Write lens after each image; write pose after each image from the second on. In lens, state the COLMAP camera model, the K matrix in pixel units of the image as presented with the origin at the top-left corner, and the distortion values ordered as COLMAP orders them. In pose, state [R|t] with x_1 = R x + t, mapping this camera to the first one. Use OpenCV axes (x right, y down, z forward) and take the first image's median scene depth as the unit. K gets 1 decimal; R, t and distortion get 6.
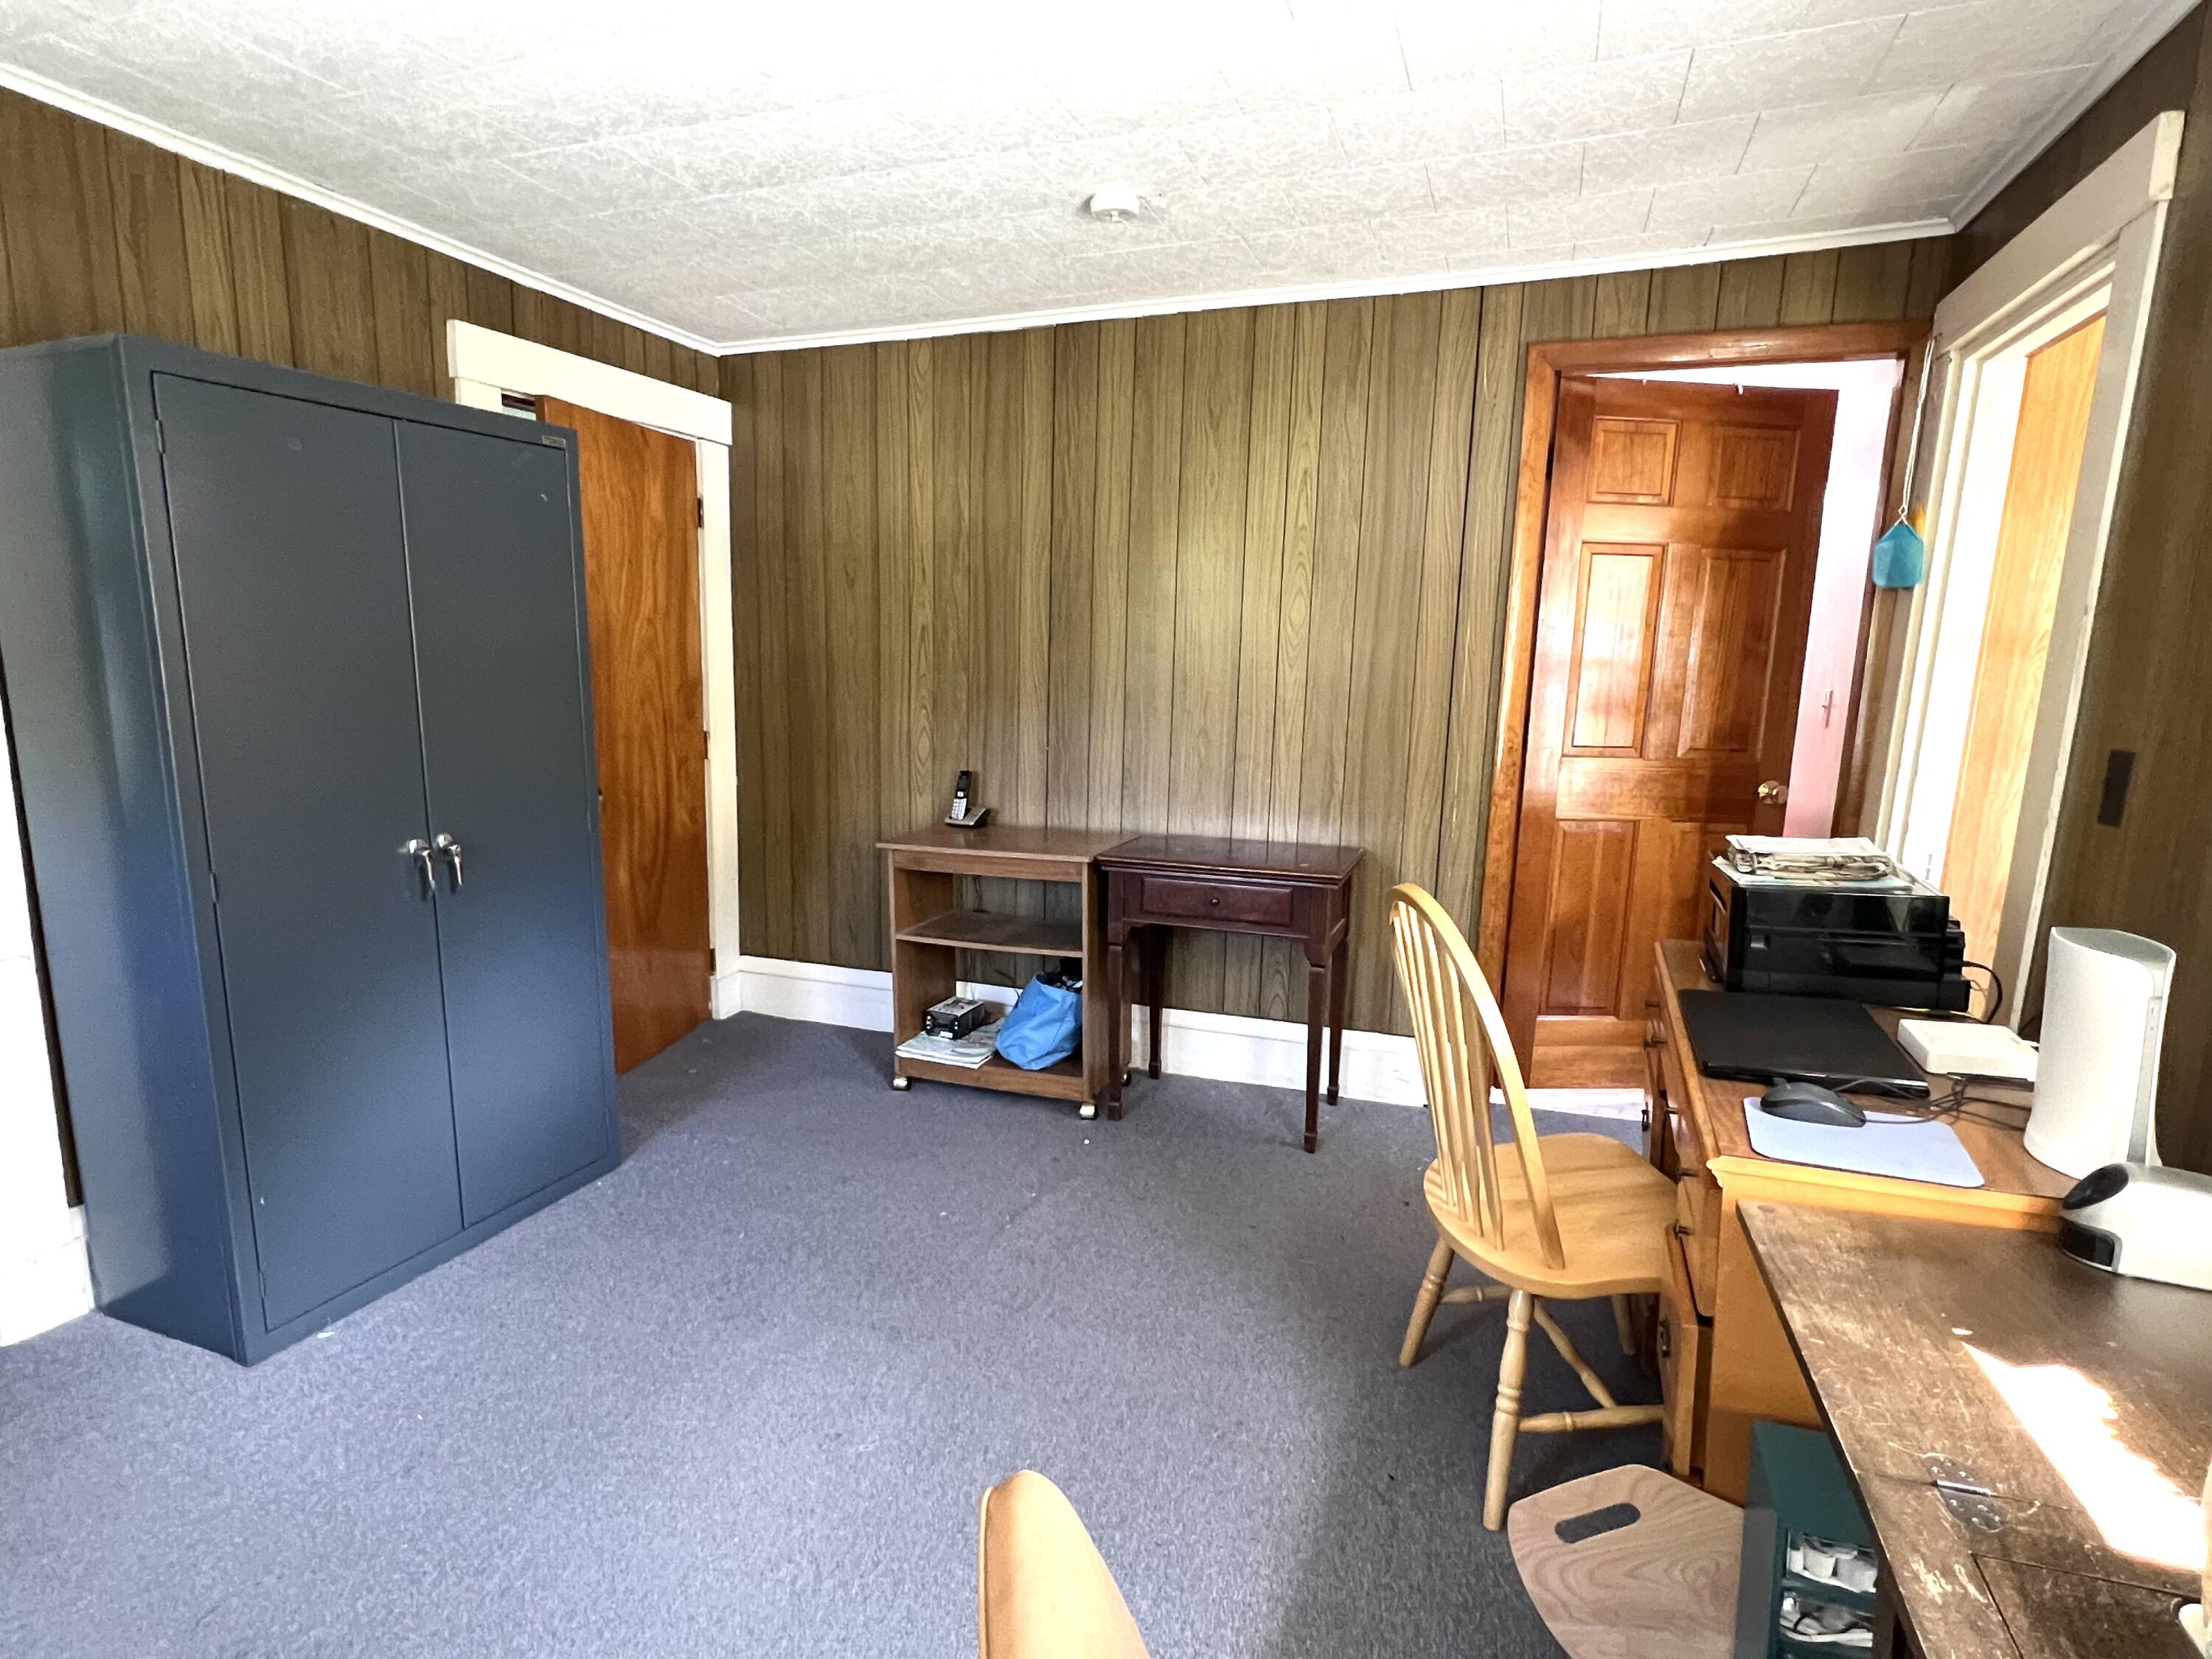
lens RADIAL K [[1156.2, 0, 1106.0], [0, 1156.2, 829.5], [0, 0, 1]] dist [-0.001182, -0.000005]
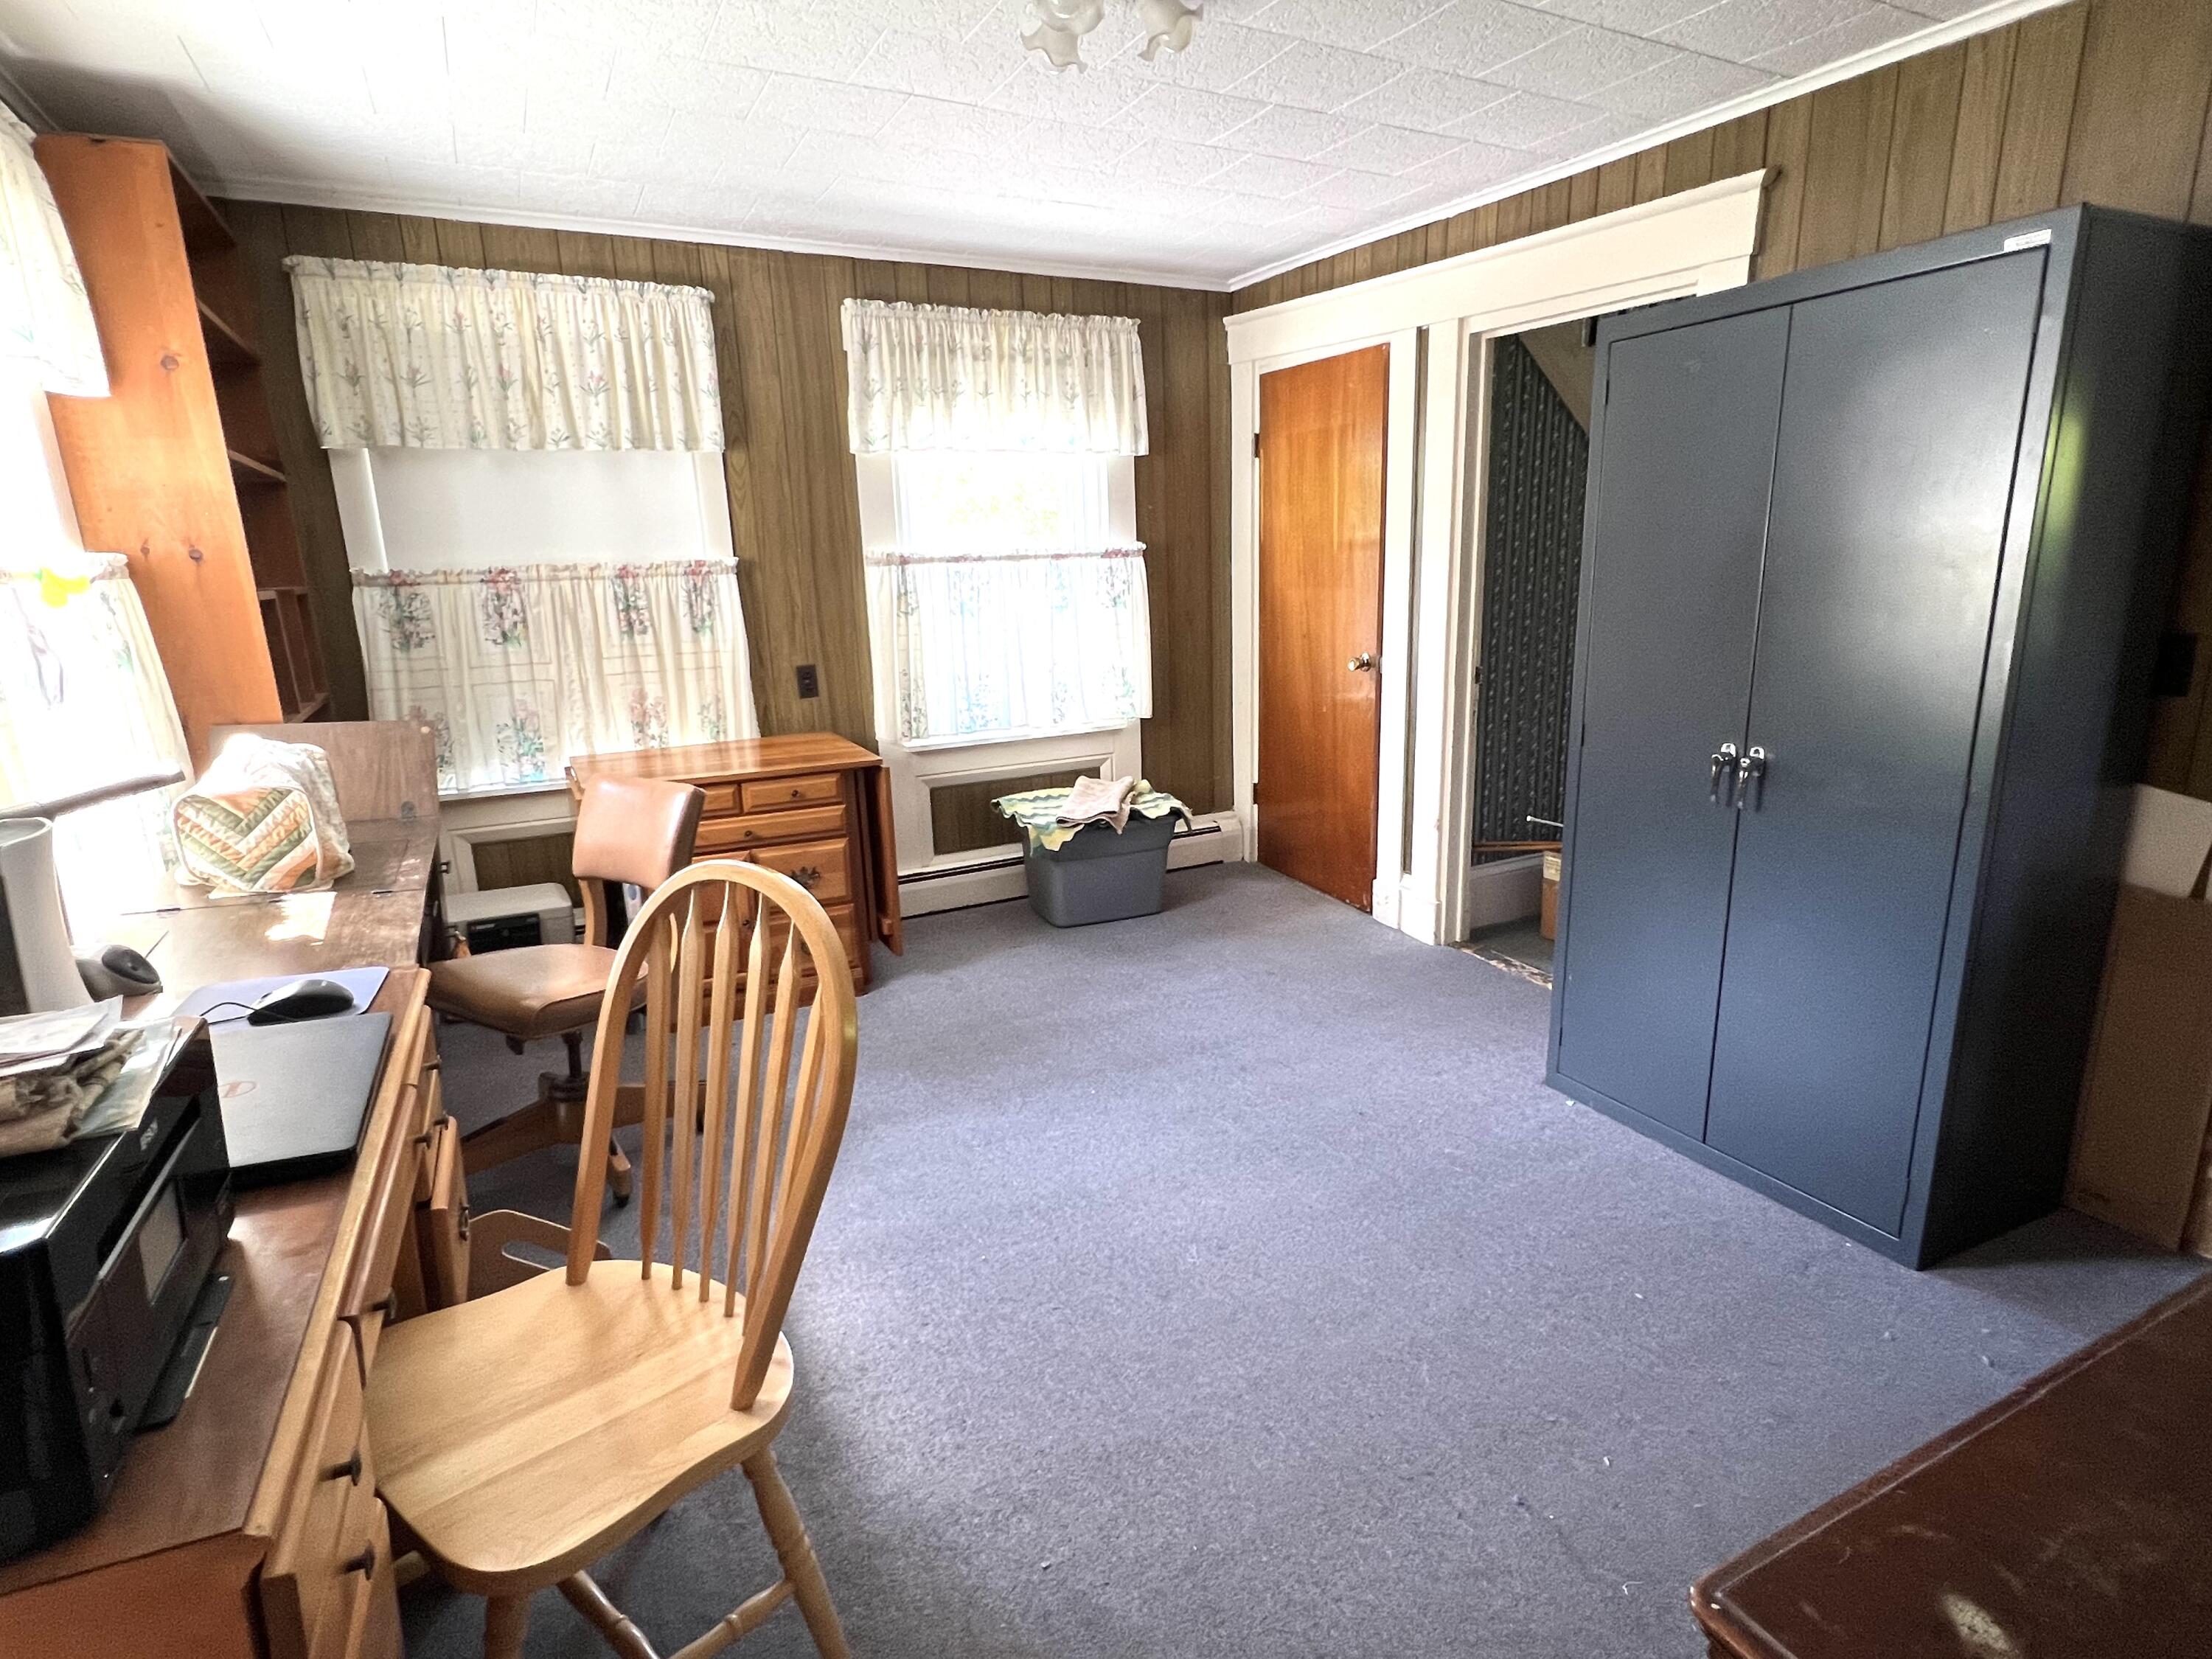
lens RADIAL K [[1156.2, 0, 1106.0], [0, 1156.2, 829.5], [0, 0, 1]] dist [-0.001182, -0.000005]
pose [[-0.689259, 0.159466, -0.706747, 0.507795], [-0.103654, 0.943739, 0.314028, -0.185092], [0.717062, 0.289704, -0.633952, 1.320207]]
